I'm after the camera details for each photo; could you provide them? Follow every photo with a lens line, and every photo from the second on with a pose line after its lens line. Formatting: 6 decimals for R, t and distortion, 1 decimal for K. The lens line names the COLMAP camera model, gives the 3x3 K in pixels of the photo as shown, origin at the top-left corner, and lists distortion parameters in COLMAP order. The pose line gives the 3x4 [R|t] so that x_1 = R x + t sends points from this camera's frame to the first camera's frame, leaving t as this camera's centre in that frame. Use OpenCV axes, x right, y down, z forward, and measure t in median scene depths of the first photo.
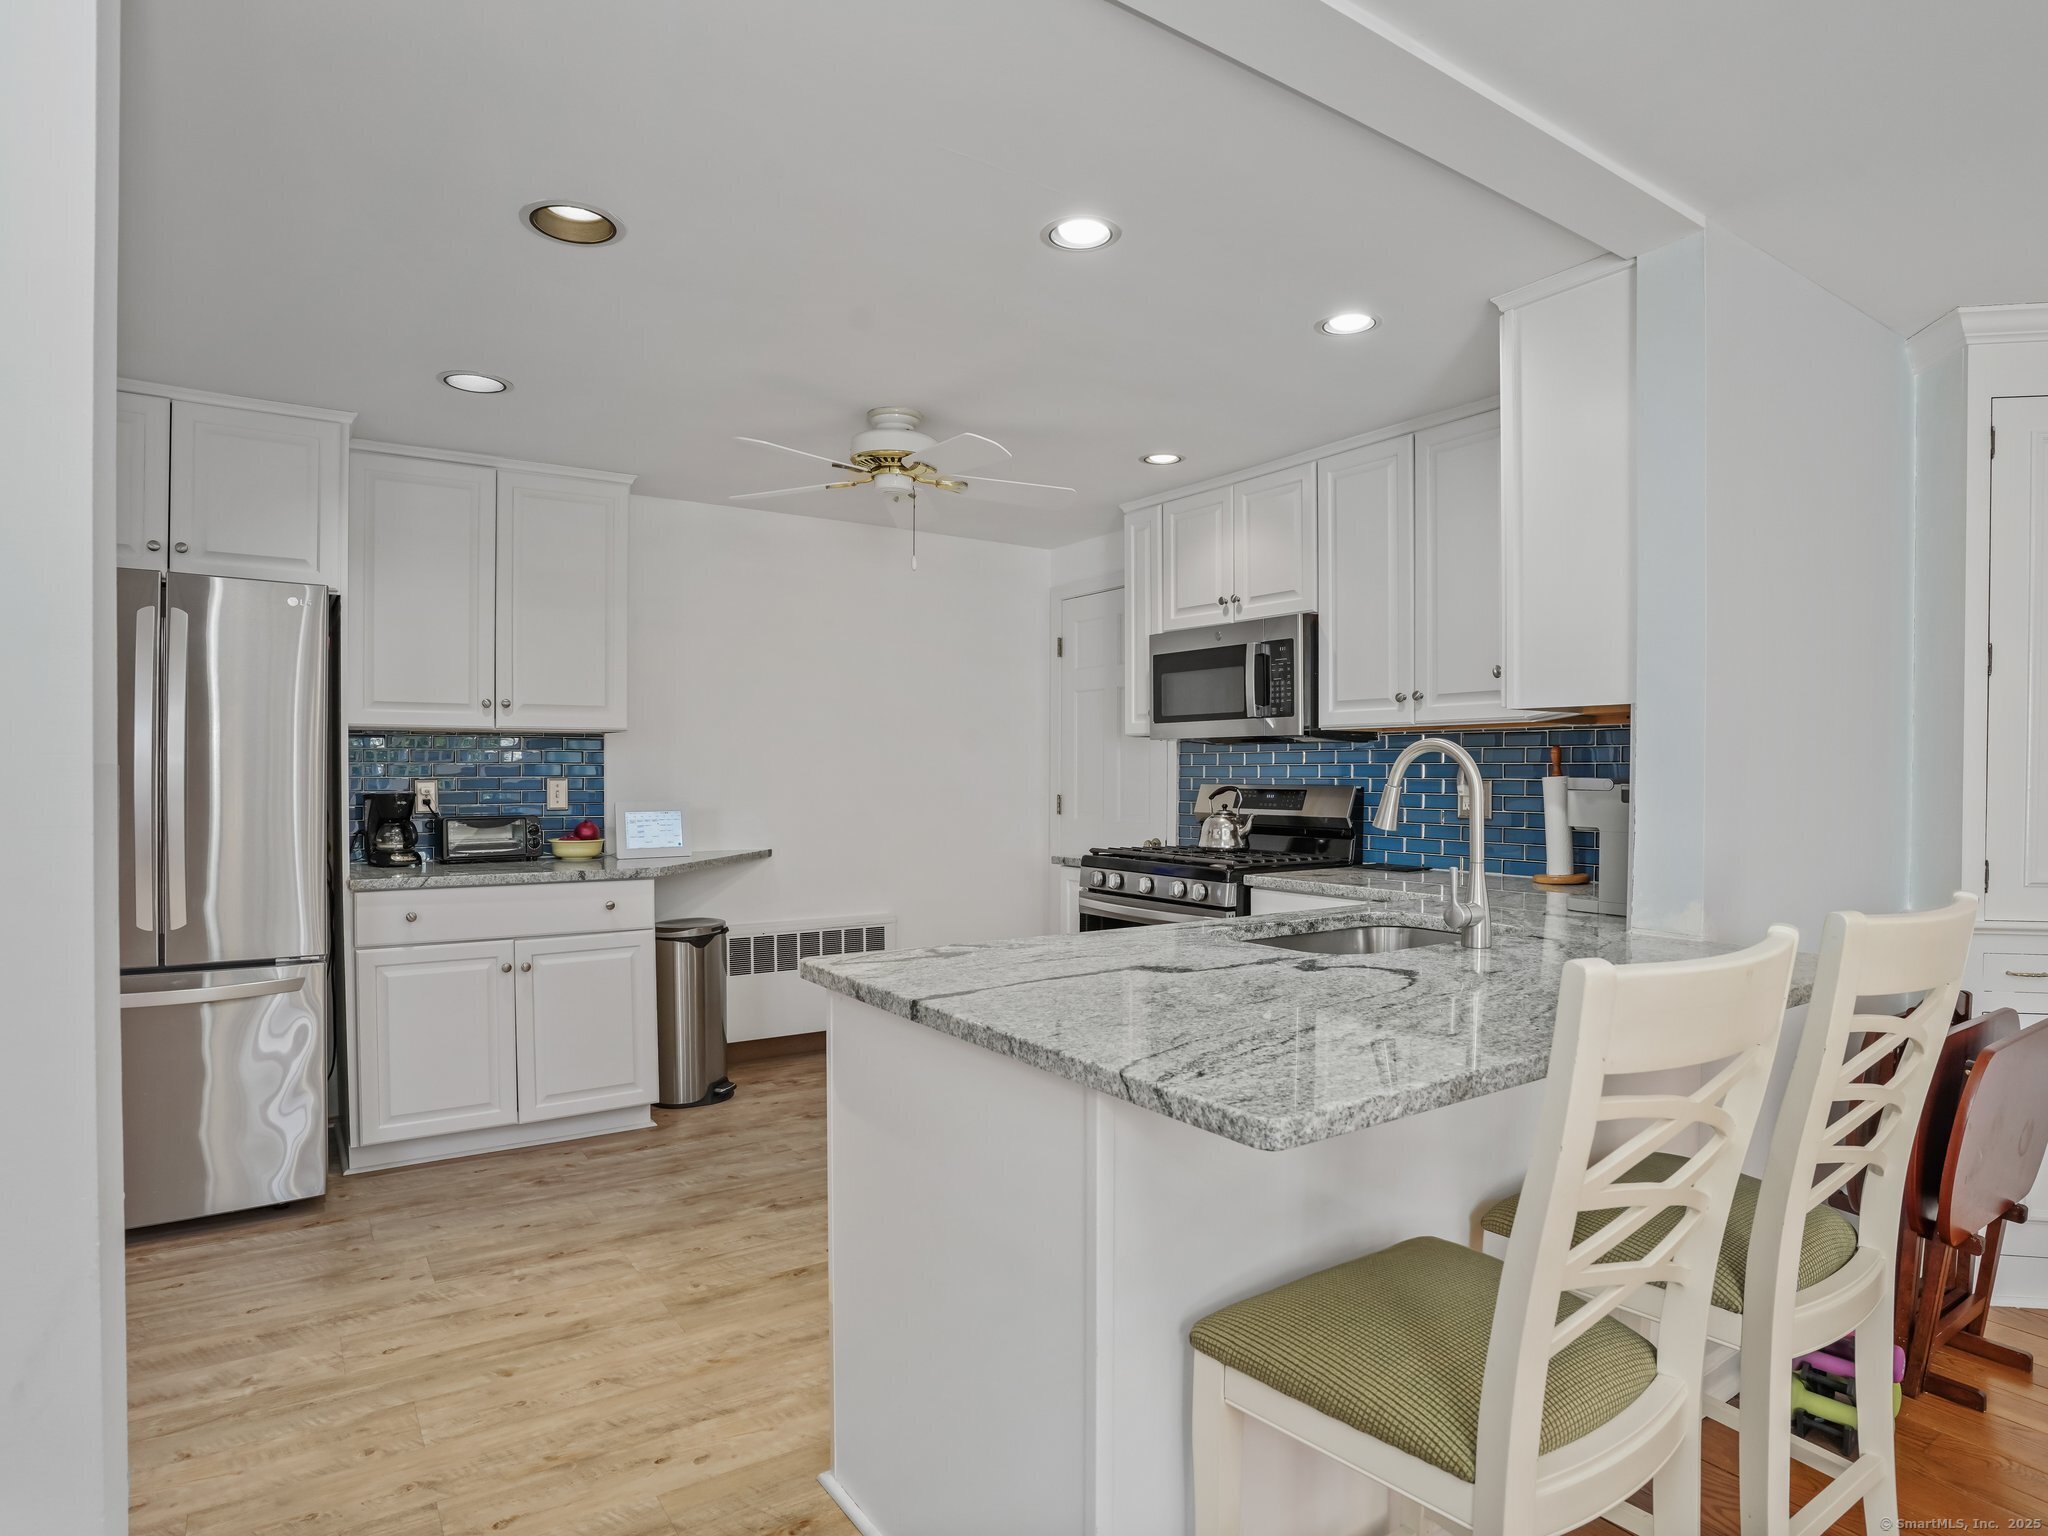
lens RADIAL K [[1158.9, 0, 1029.7], [0, 1158.9, 770.8], [0, 0, 1]] dist [-0.089346, 0.045350]
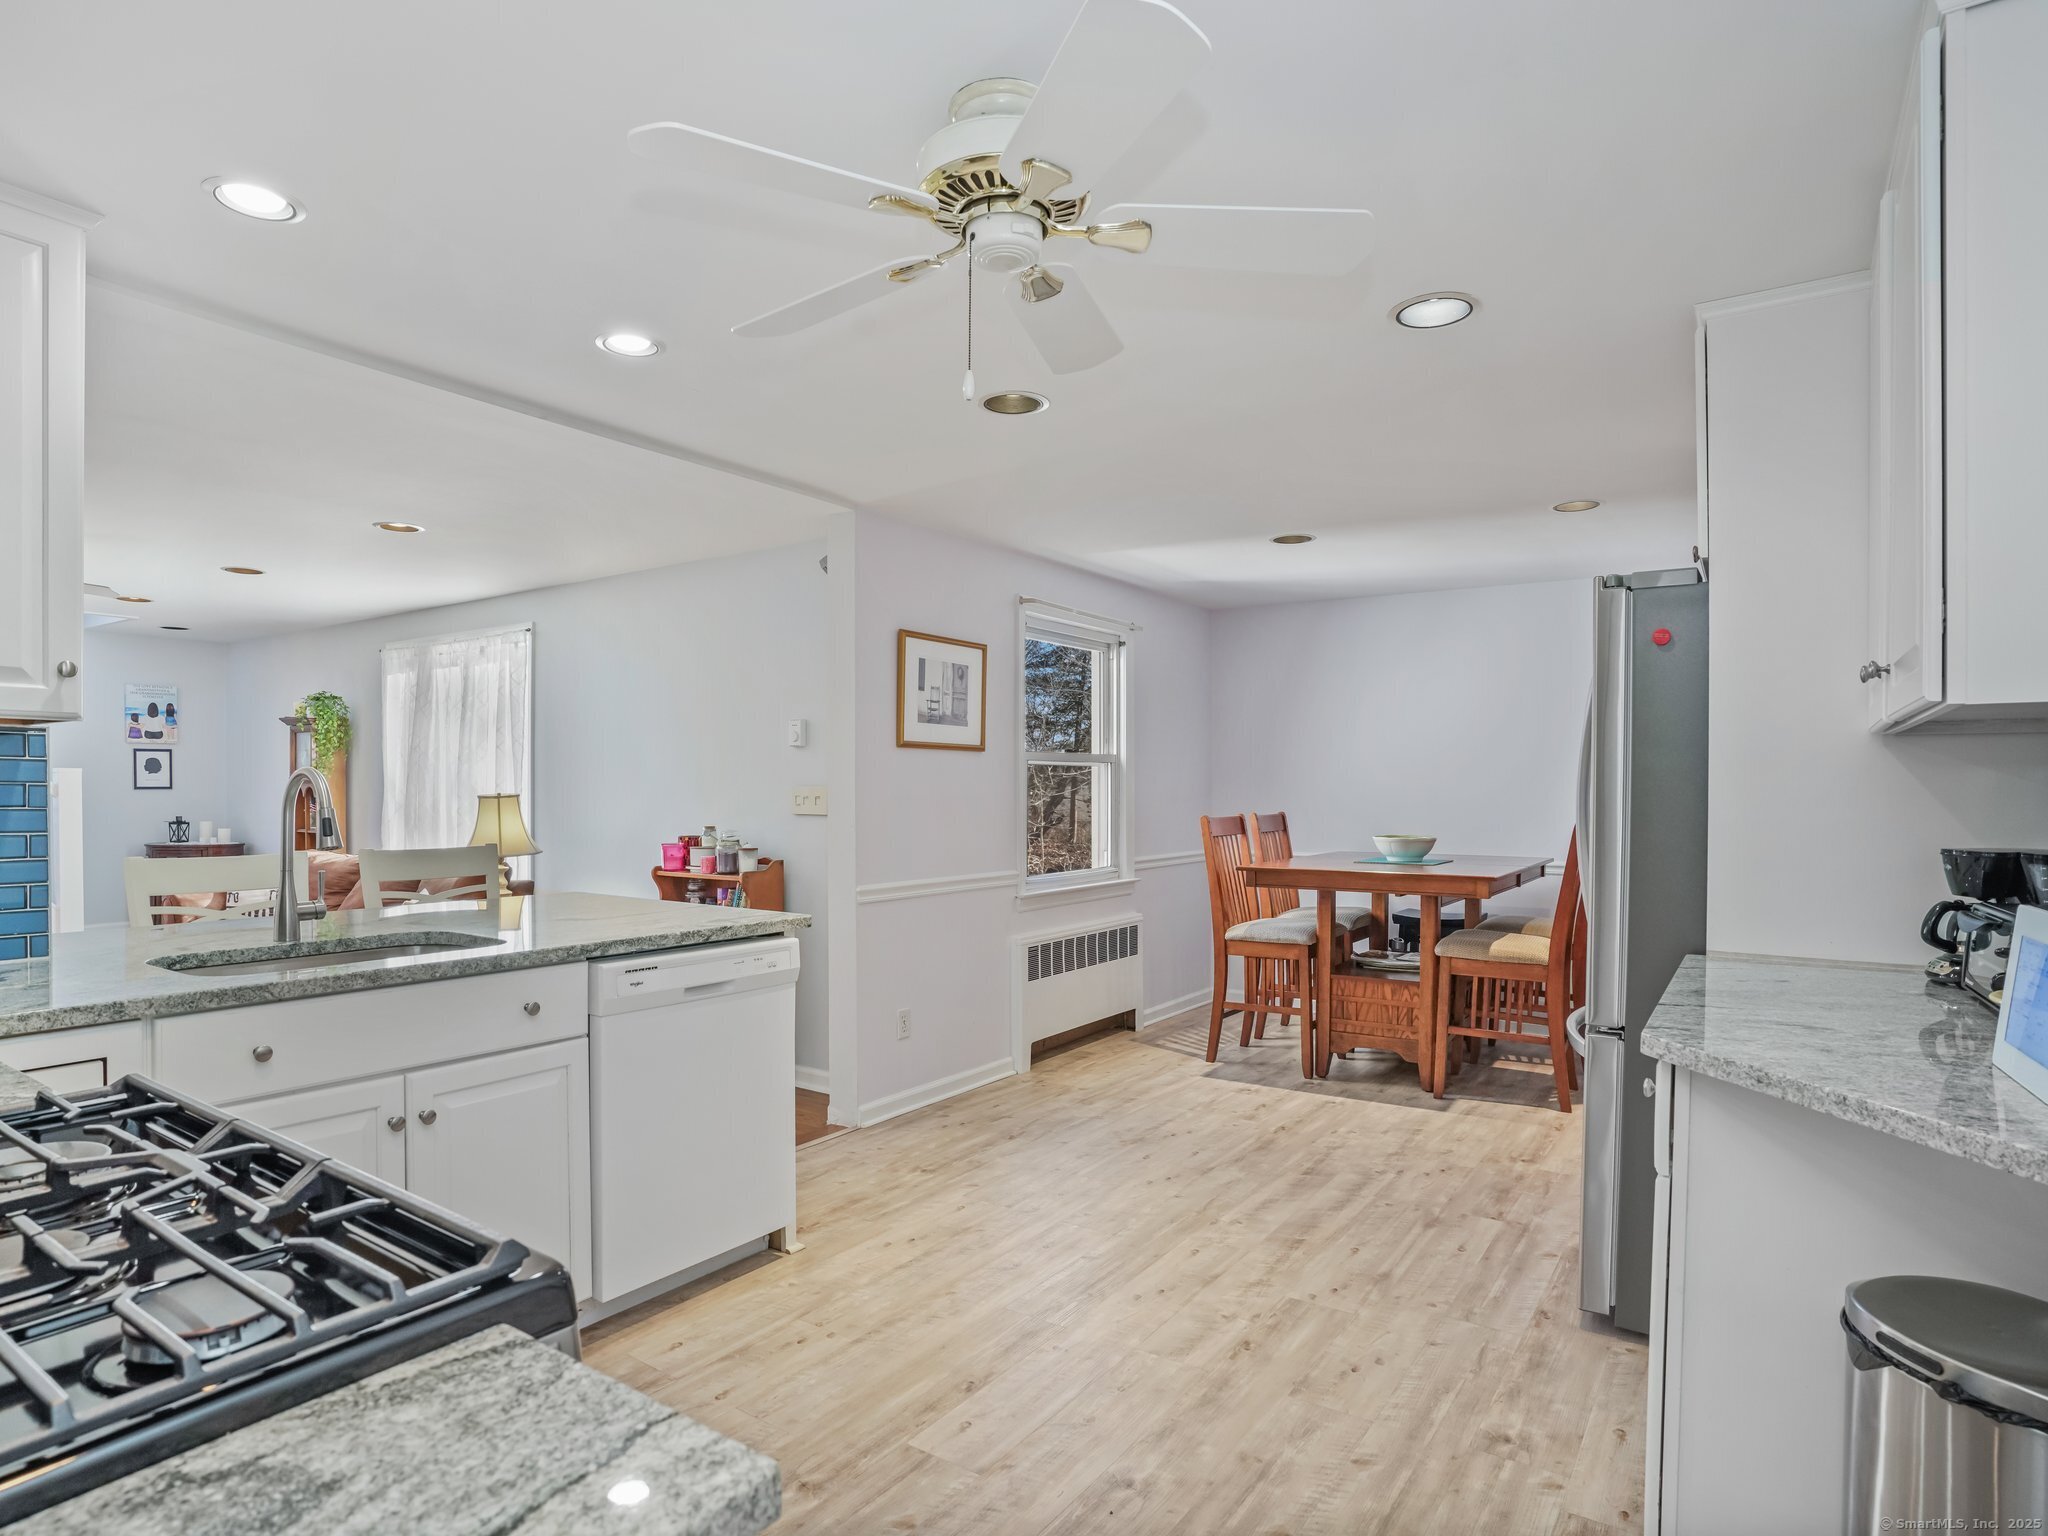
lens RADIAL K [[1132.7, 0, 1021.2], [0, 1132.7, 800.3], [0, 0, 1]] dist [-0.089781, 0.048303]
pose [[-0.933419, -0.002320, -0.358782, 0.049262], [-0.006782, 0.999915, 0.011179, -0.007579], [0.358725, 0.012868, -0.933355, 1.408506]]
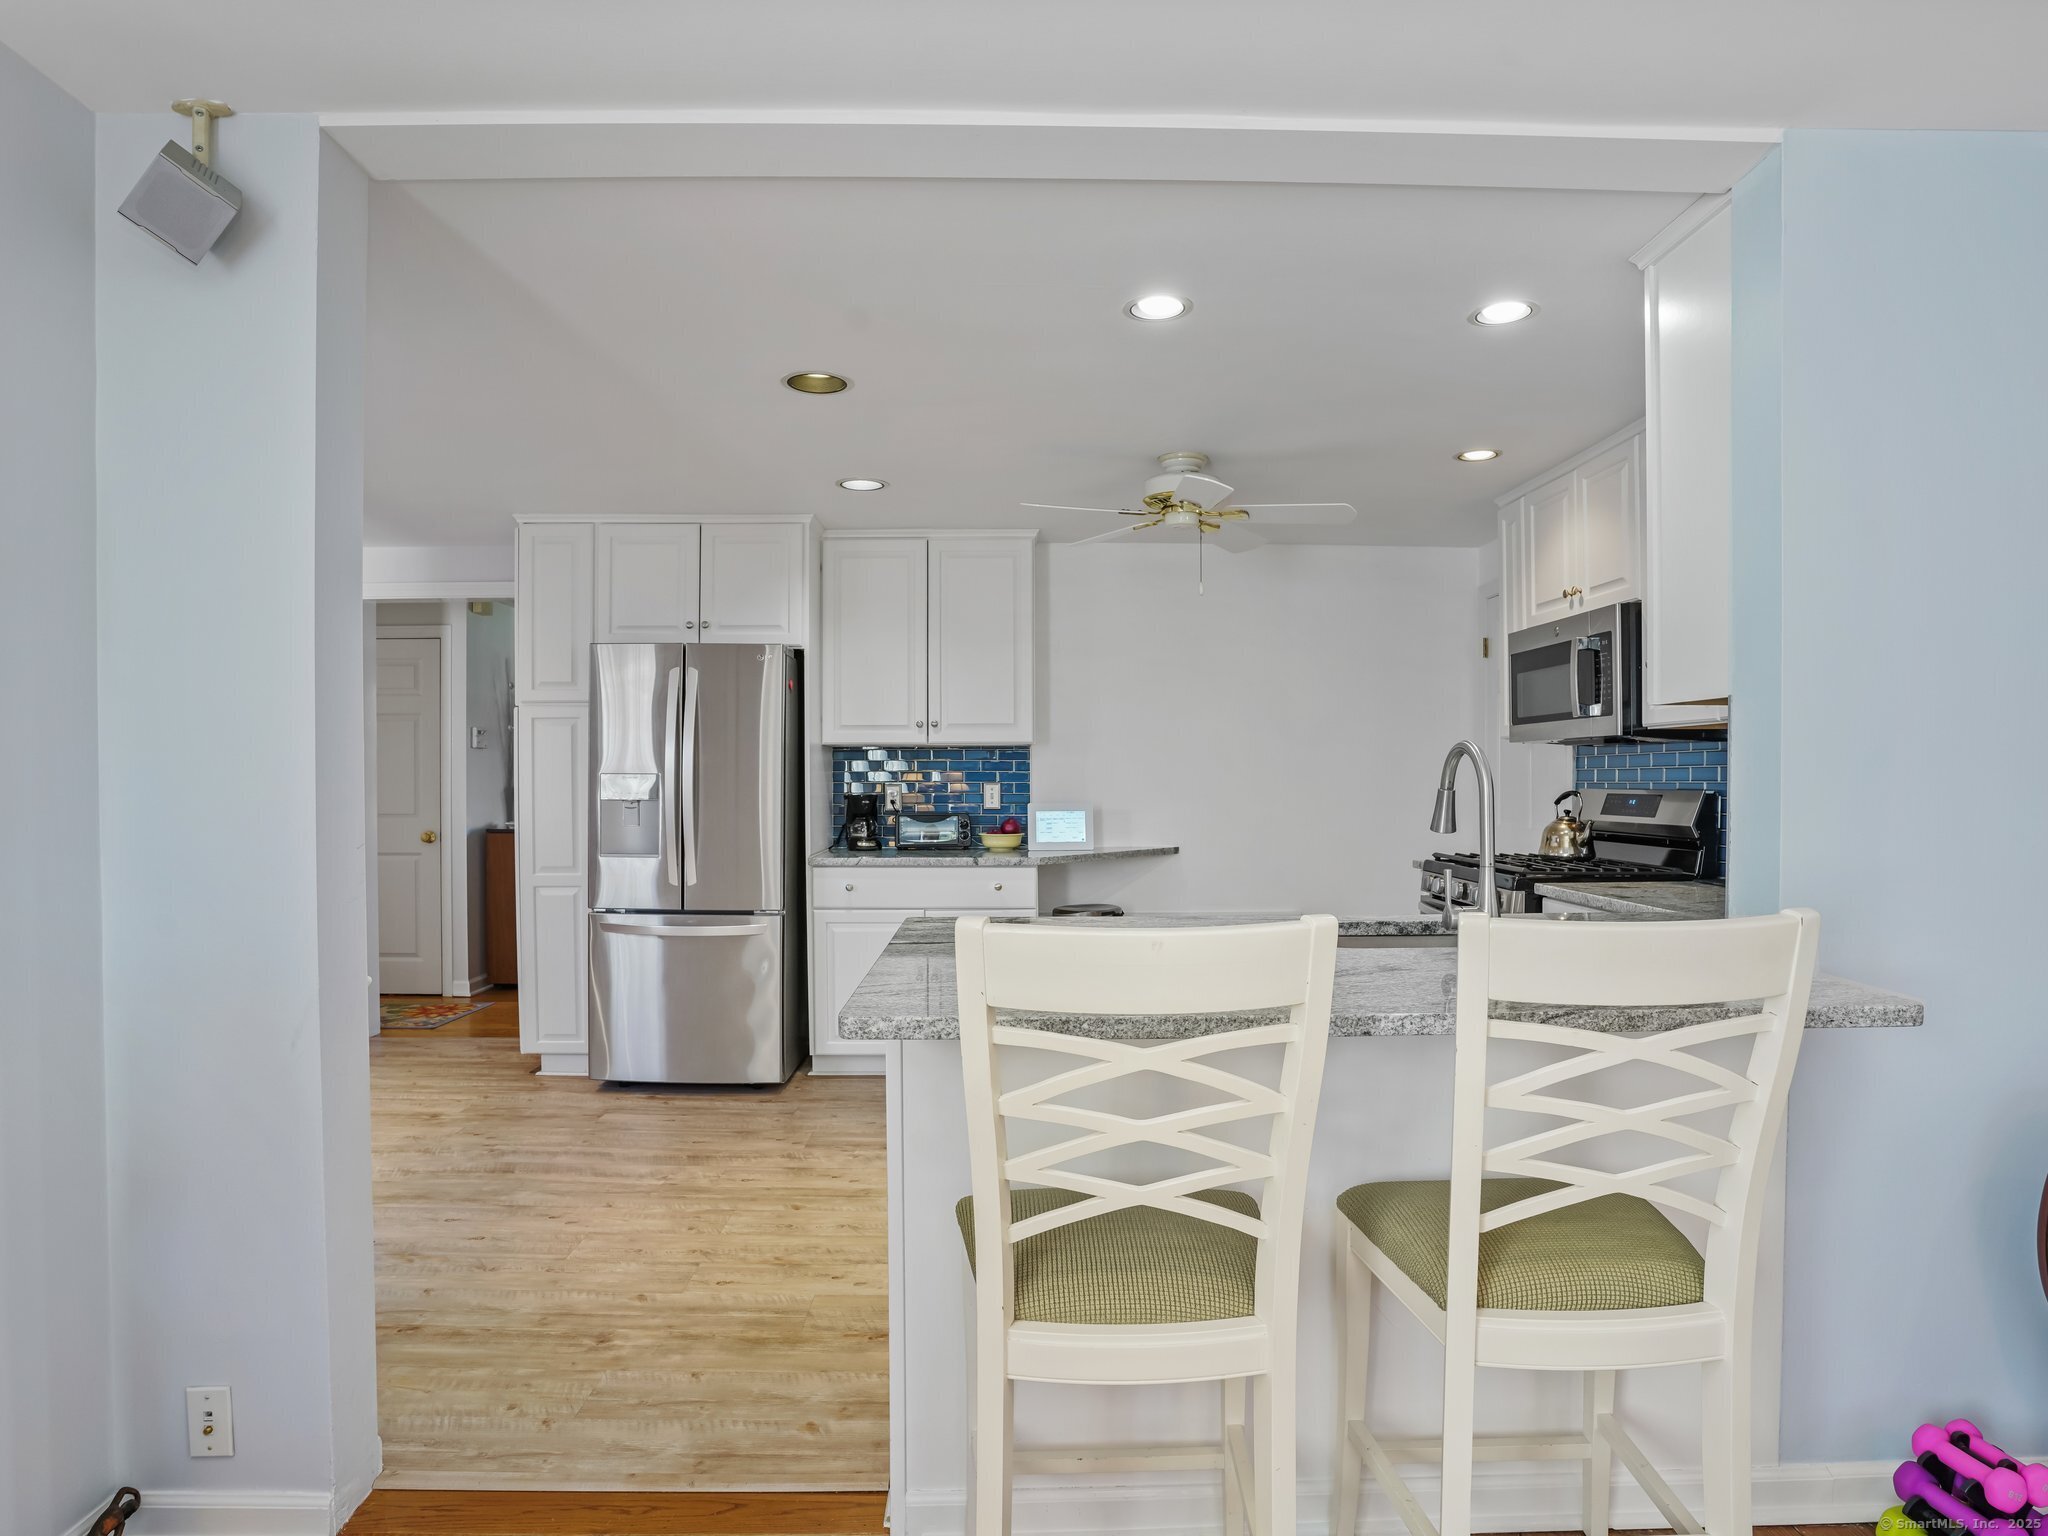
lens RADIAL K [[1166.3, 0, 1017.6], [0, 1166.3, 777.8], [0, 0, 1]] dist [-0.091599, 0.057629]
pose [[0.832701, -0.003598, -0.553711, 0.360083], [0.003834, 0.999992, -0.000733, 0.002069], [0.553710, -0.001513, 0.832709, -0.026895]]
